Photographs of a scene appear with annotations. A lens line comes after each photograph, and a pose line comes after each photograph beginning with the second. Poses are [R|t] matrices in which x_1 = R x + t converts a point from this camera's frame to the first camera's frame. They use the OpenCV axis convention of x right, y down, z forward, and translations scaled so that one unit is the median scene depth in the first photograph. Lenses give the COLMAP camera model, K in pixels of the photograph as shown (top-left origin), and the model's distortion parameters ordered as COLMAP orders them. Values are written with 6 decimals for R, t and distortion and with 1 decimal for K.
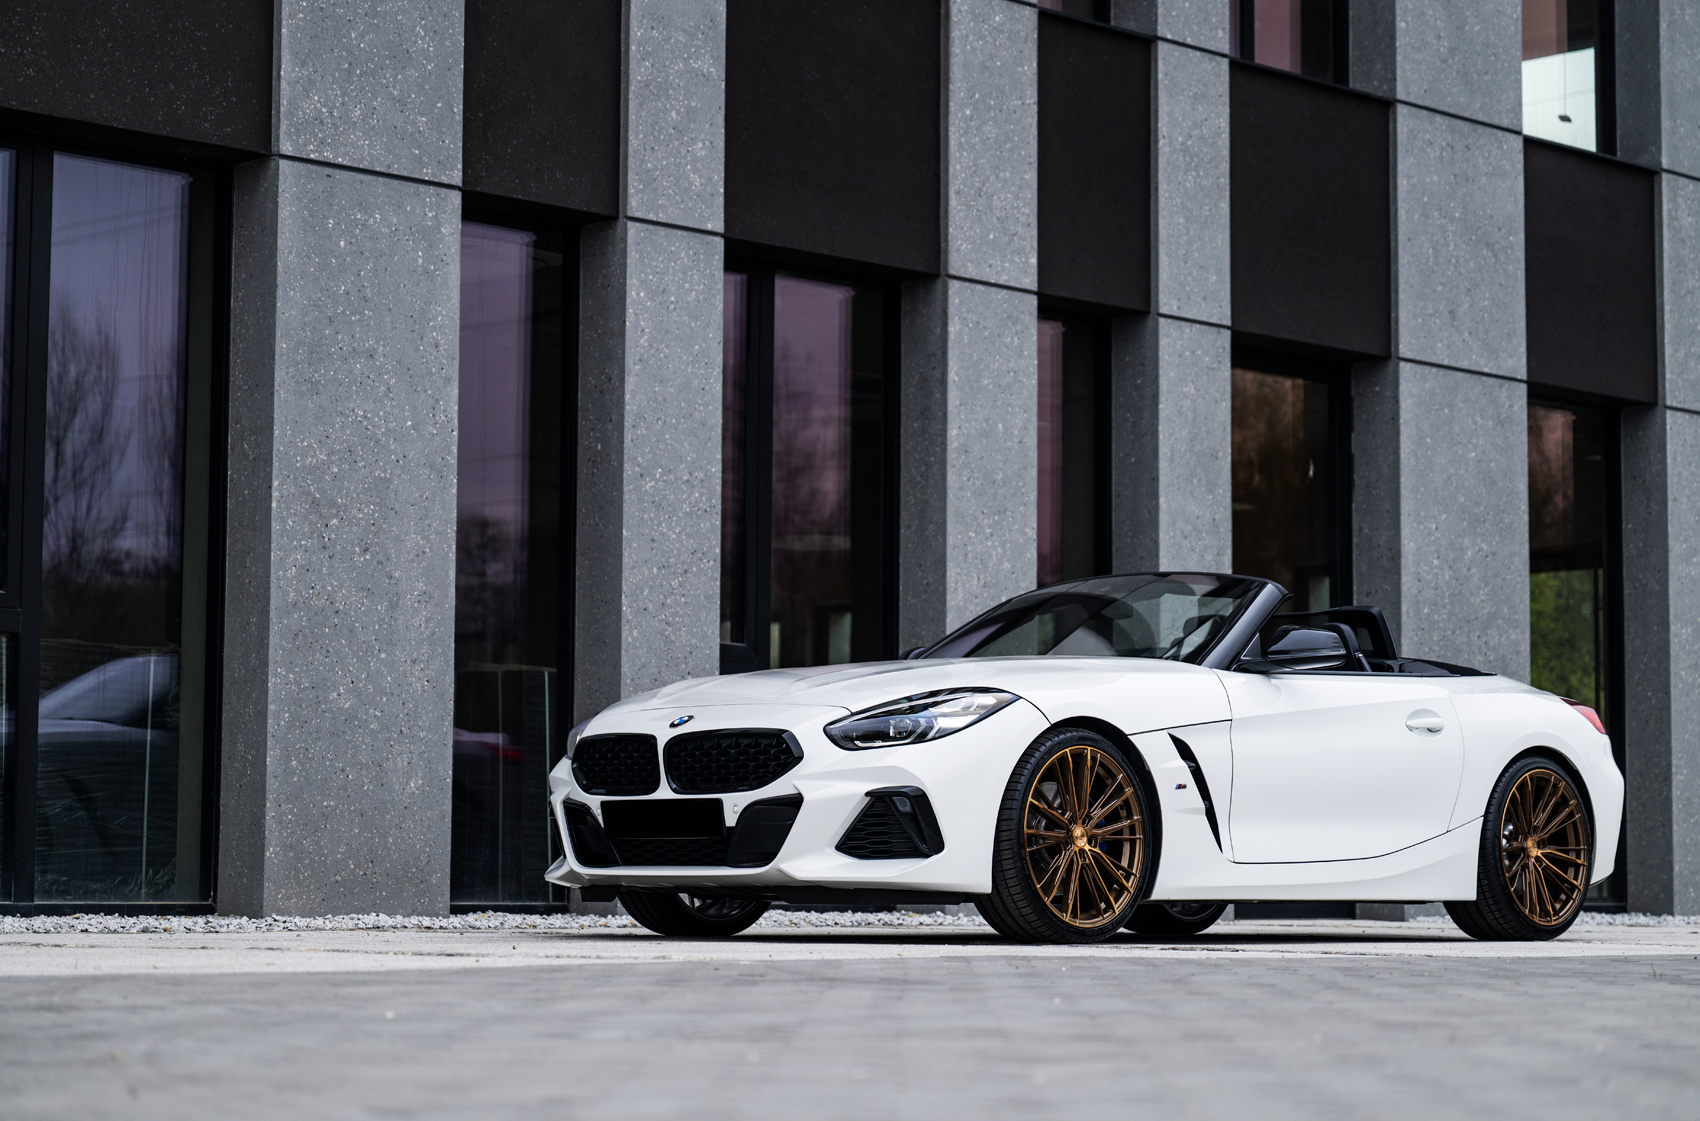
lens RADIAL K [[3507.8, 0, 848.4], [0, 3507.8, 430.8], [0, 0, 1]] dist [-0.010109, 0.000000]
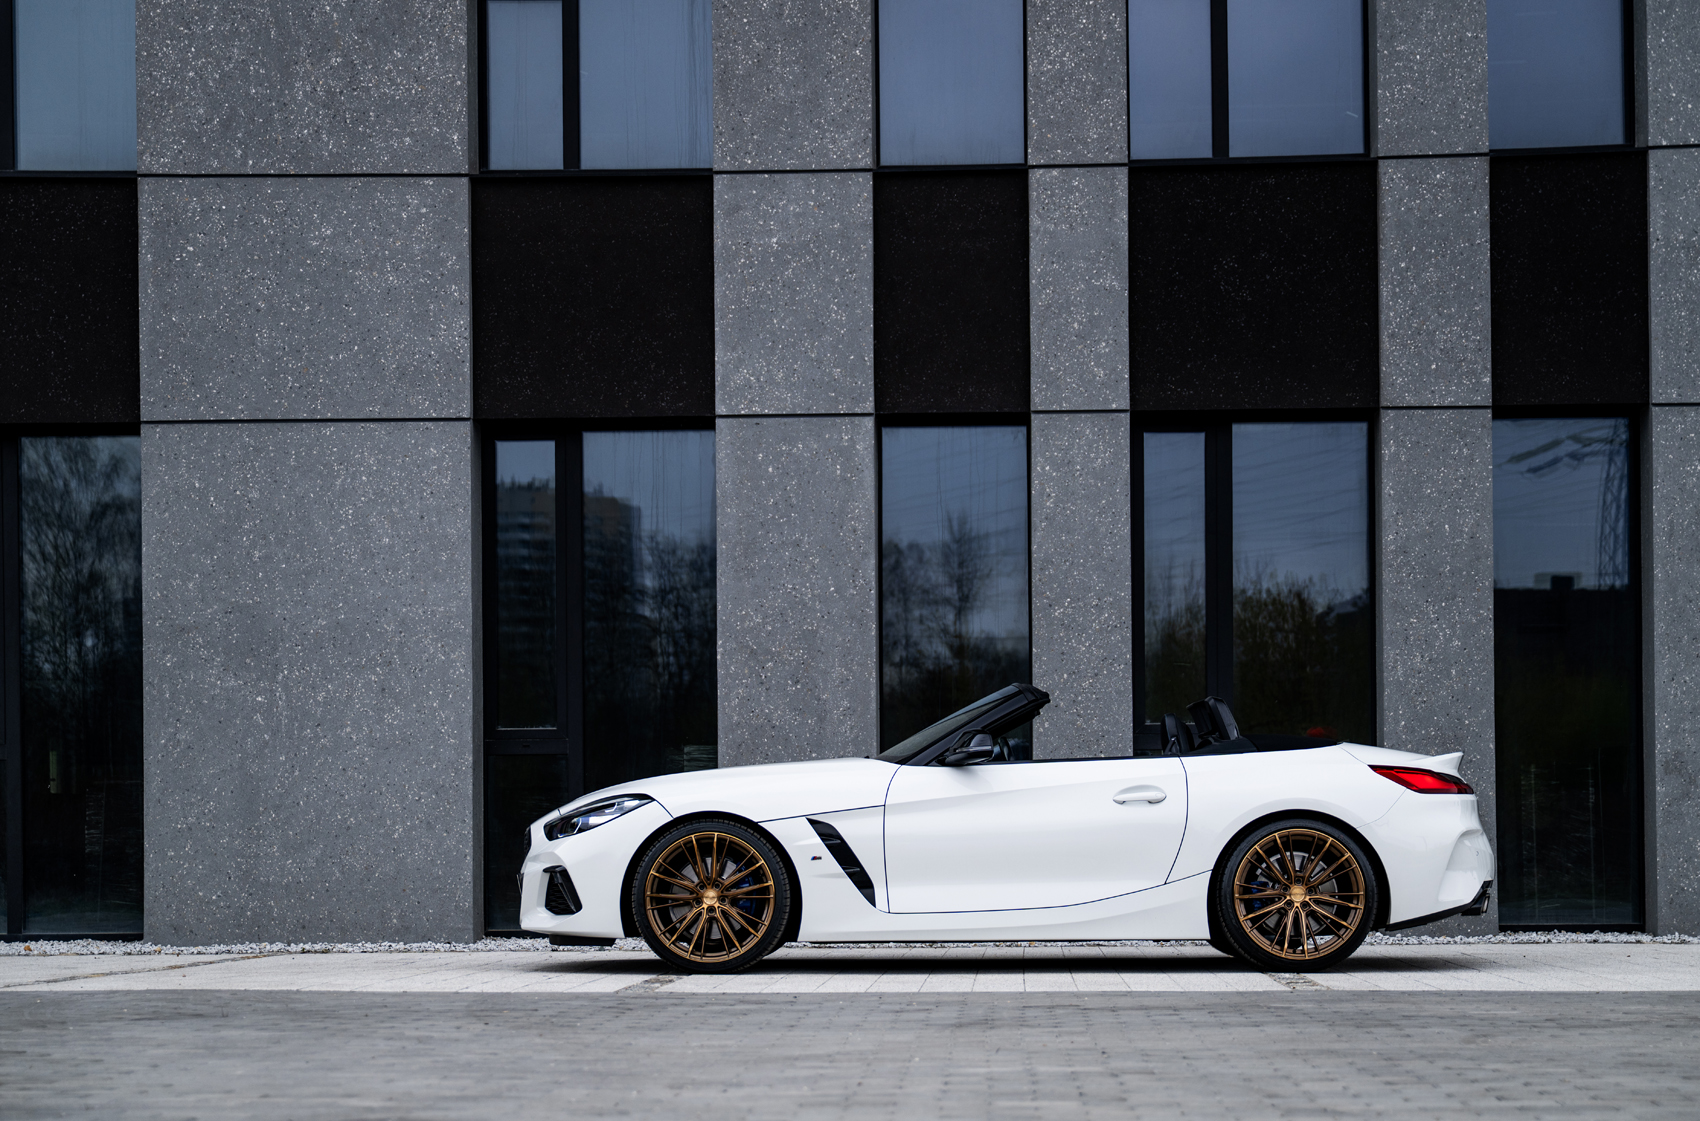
lens RADIAL K [[2868.7, 0, 845.5], [0, 2868.7, 607.2], [0, 0, 1]] dist [0.223015, 0.000000]
pose [[0.676561, -0.071957, -0.732863, 0.716470], [0.103251, 0.994653, -0.002342, 0.008309], [0.729112, -0.074085, 0.680373, 0.215299]]
